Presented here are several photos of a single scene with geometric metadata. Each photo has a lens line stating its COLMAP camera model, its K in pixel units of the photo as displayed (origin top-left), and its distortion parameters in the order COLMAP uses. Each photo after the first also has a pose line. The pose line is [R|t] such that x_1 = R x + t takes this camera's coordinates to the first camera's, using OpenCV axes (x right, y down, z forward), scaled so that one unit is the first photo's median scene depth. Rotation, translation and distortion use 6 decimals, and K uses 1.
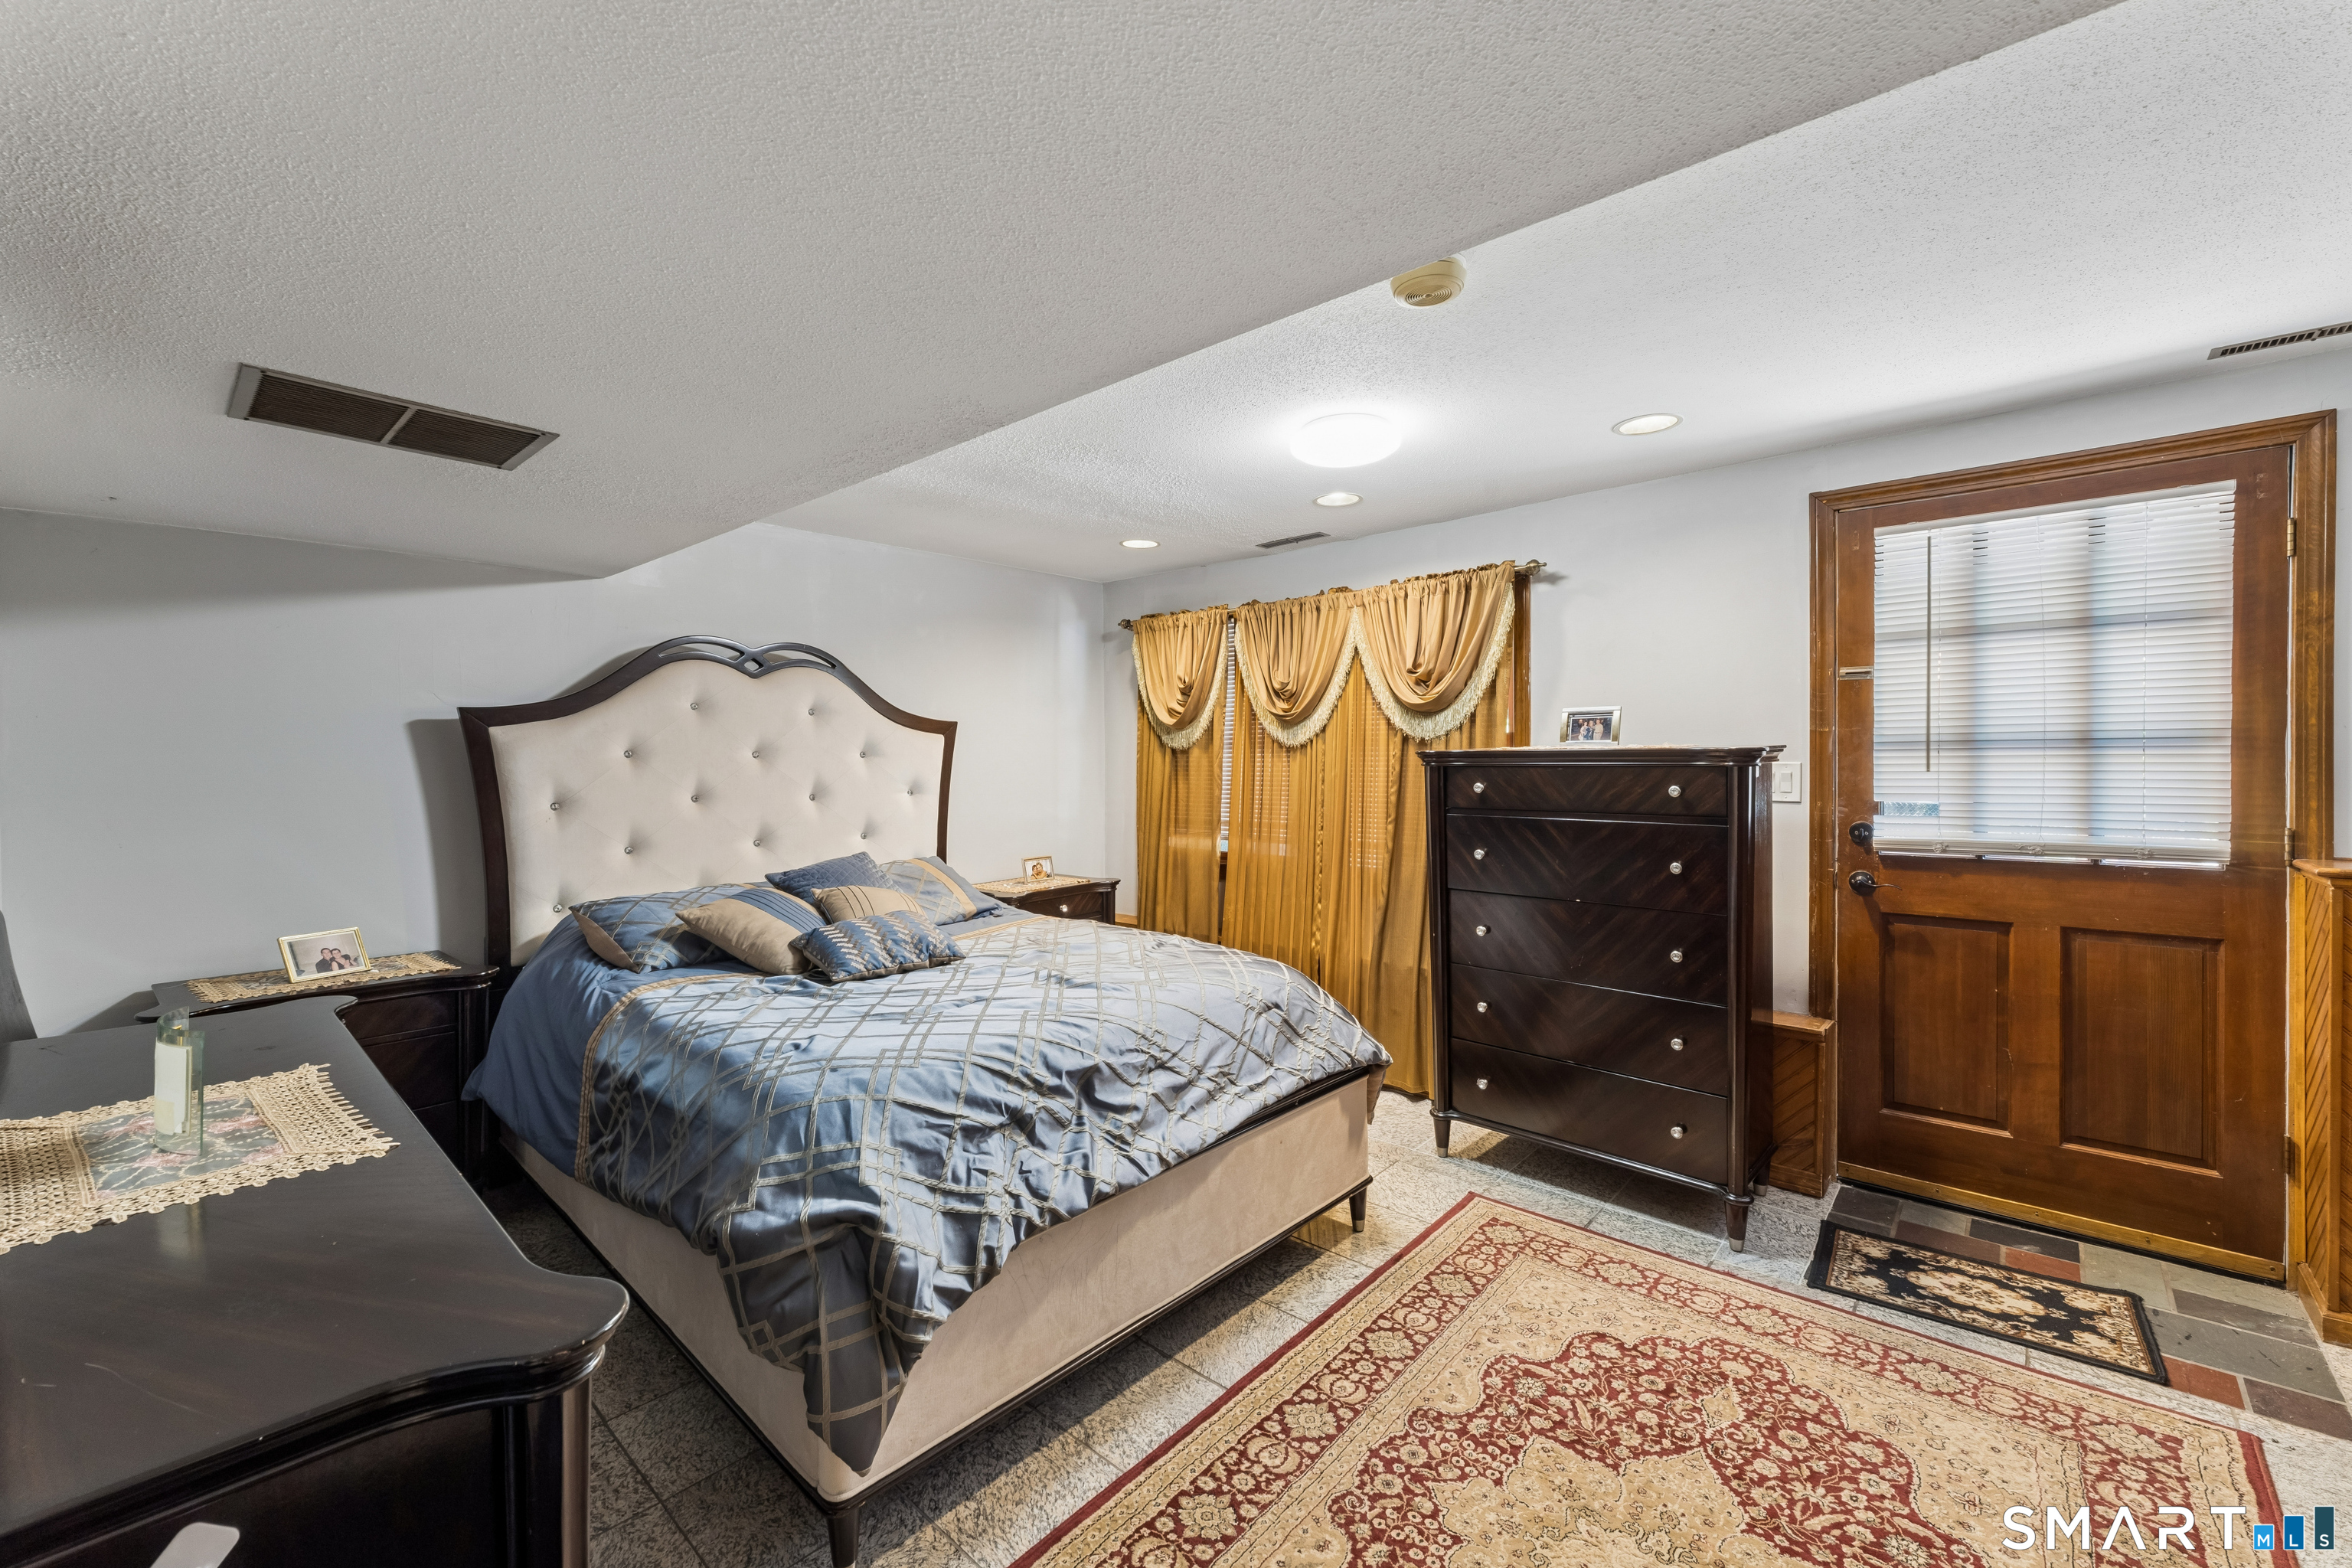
lens RADIAL K [[956.3, 0, 1174.5], [0, 956.3, 751.1], [0, 0, 1]] dist [-0.007235, 0.000312]
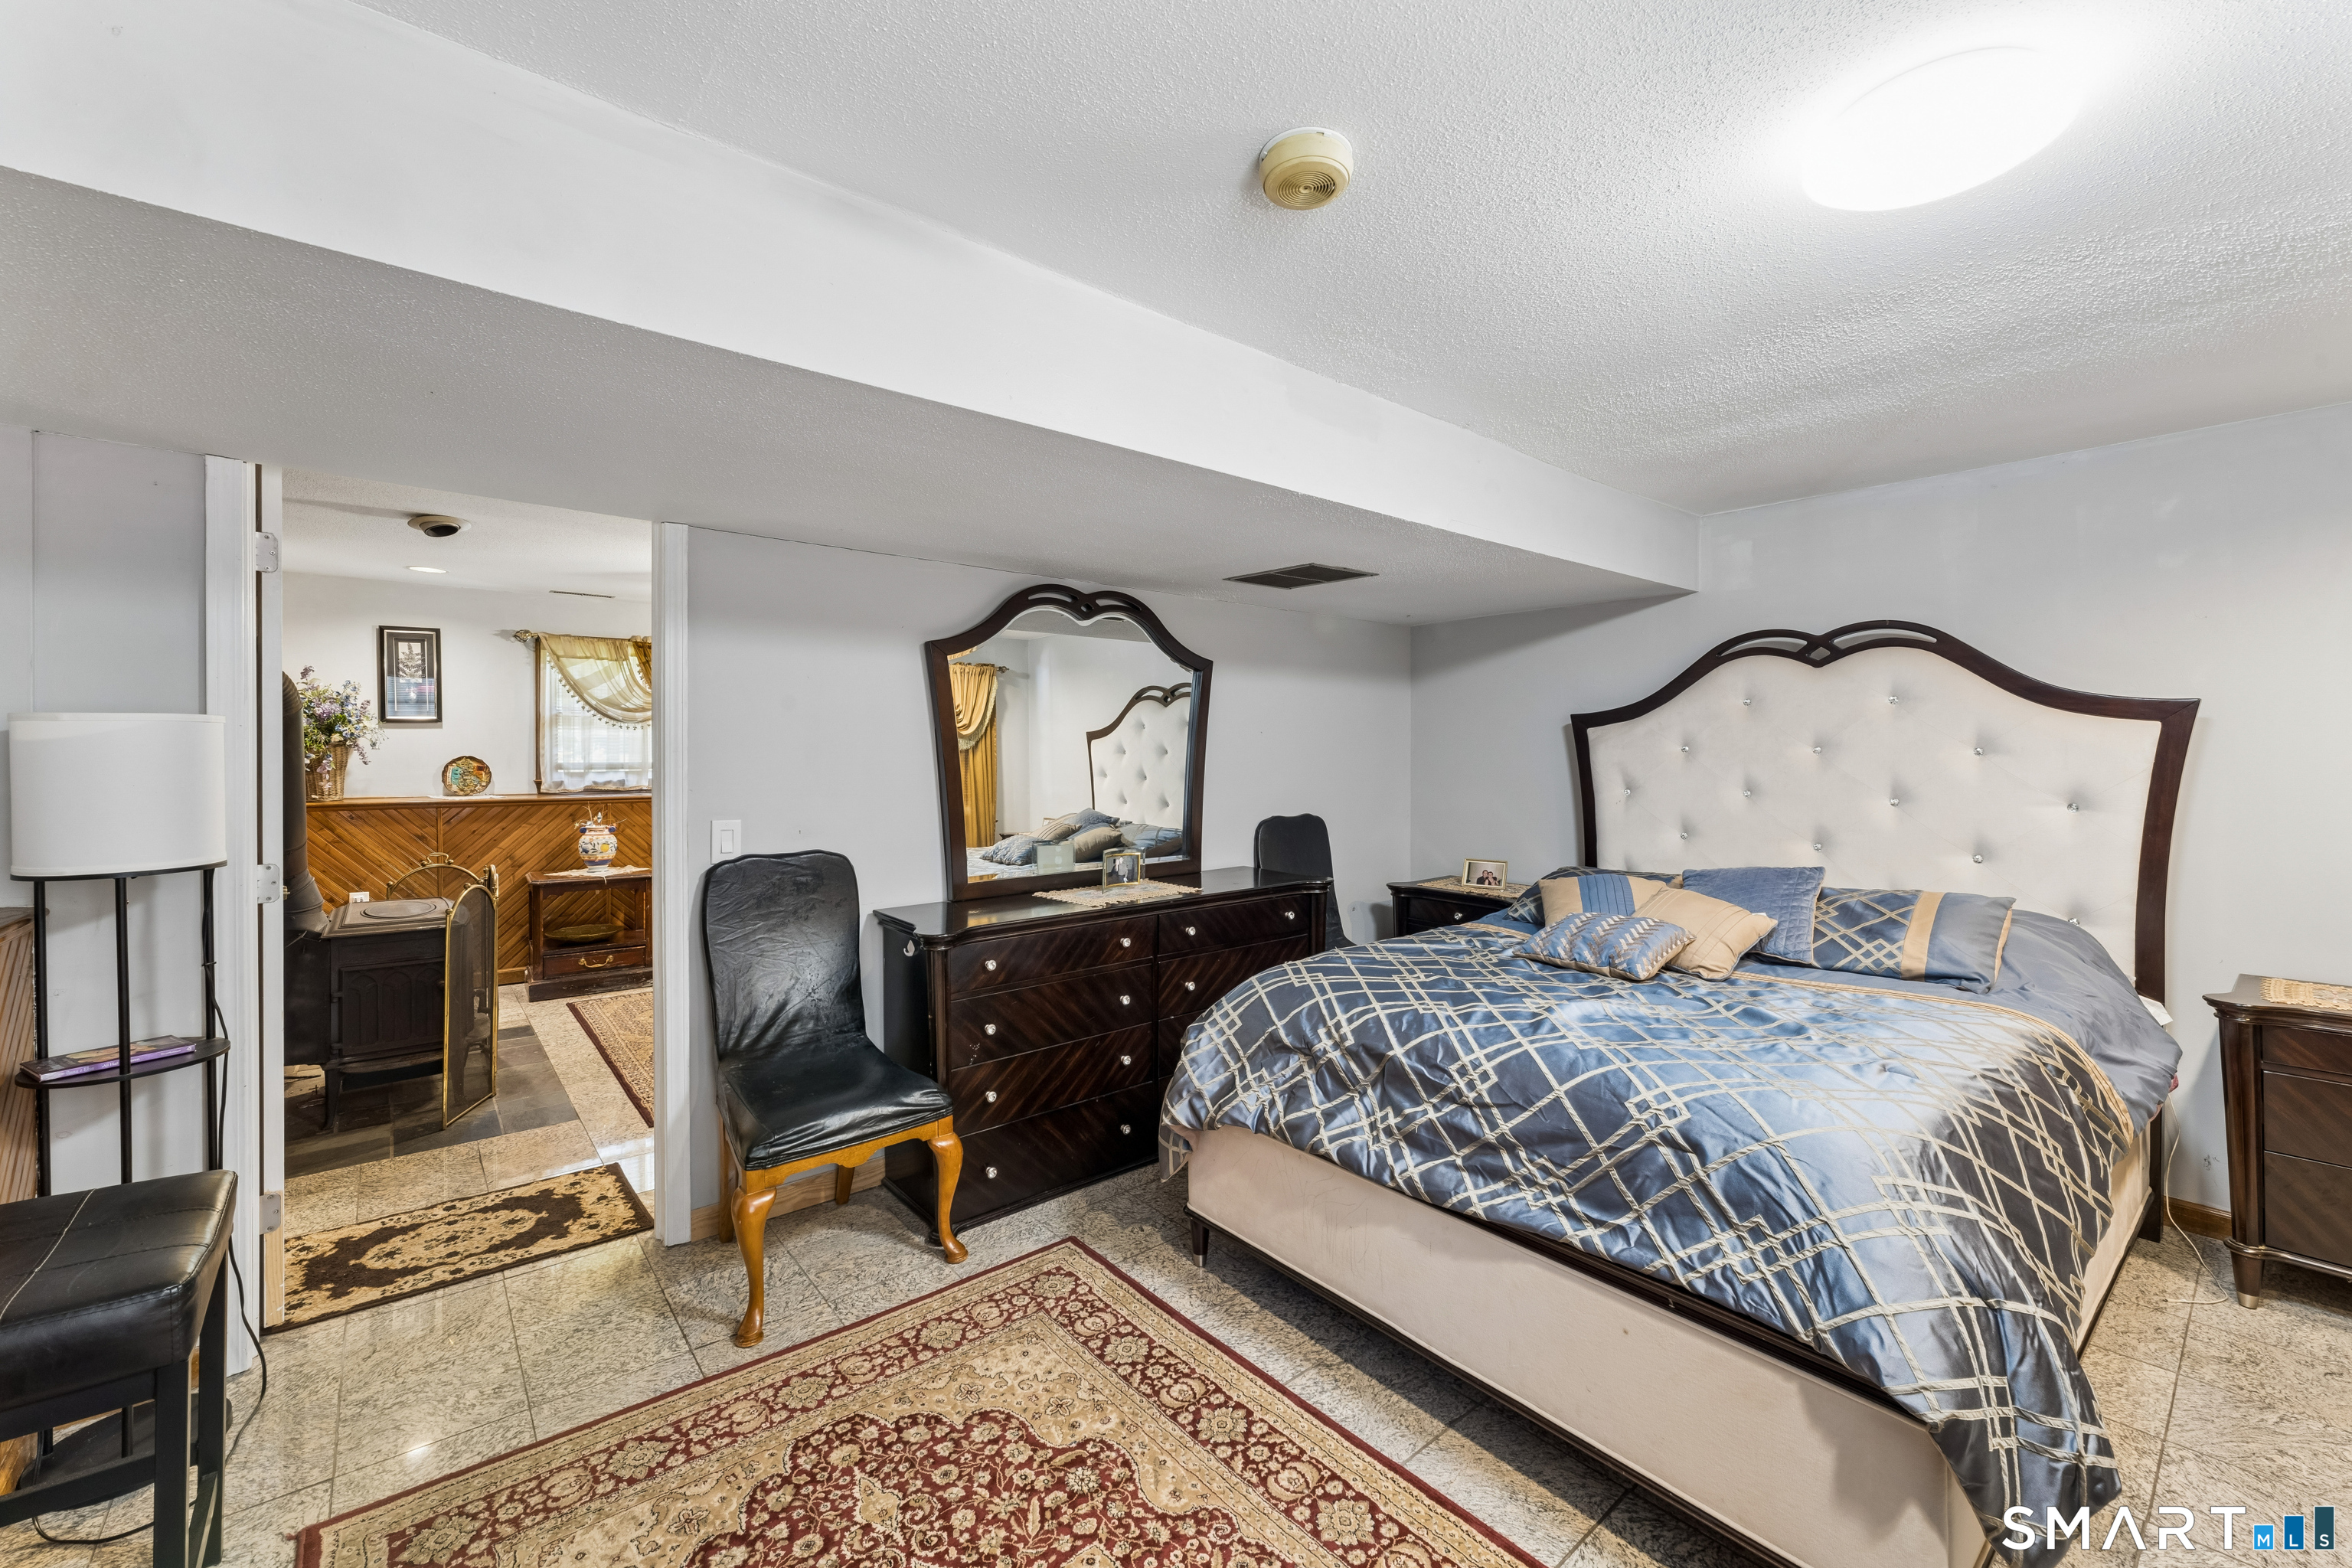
lens RADIAL K [[962.2, 0, 1177.6], [0, 962.2, 743.3], [0, 0, 1]] dist [-0.001691, -0.000155]
pose [[-0.140292, 0.002672, -0.990107, 0.888019], [-0.000578, 0.999996, 0.002781, -0.008091], [0.990110, 0.000962, -0.140290, 0.838300]]
